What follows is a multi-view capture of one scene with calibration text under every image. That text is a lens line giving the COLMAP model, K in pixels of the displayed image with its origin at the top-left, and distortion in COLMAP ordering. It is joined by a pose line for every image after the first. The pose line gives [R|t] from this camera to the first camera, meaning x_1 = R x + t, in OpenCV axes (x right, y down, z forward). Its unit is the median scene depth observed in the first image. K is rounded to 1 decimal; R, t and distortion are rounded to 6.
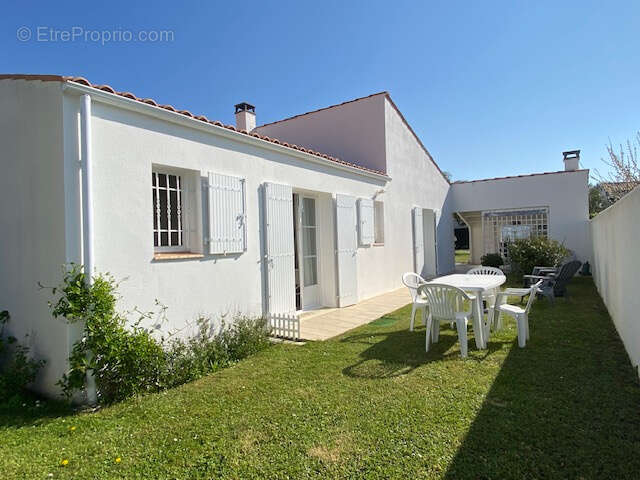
lens RADIAL K [[262.0, 0, 321.7], [0, 262.0, 239.1], [0, 0, 1]] dist [0.001132, -0.000194]
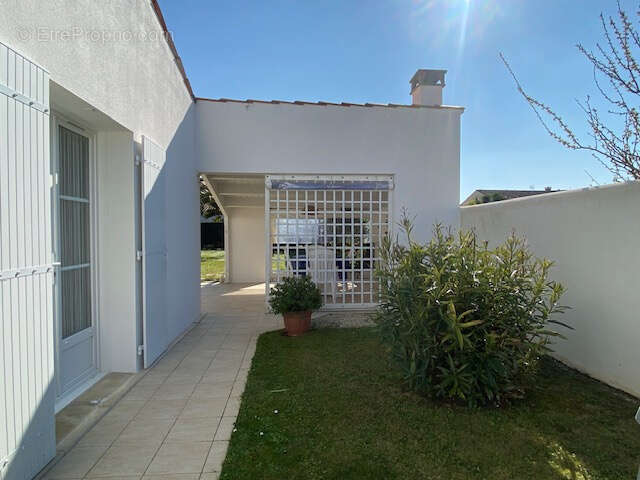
lens RADIAL K [[262.0, 0, 321.7], [0, 262.0, 239.1], [0, 0, 1]] dist [0.001132, -0.000194]
pose [[0.617644, 0.016065, 0.786294, 0.329084], [-0.021794, 0.999757, -0.003307, -0.001823], [-0.786156, -0.015094, 0.617844, 0.655683]]
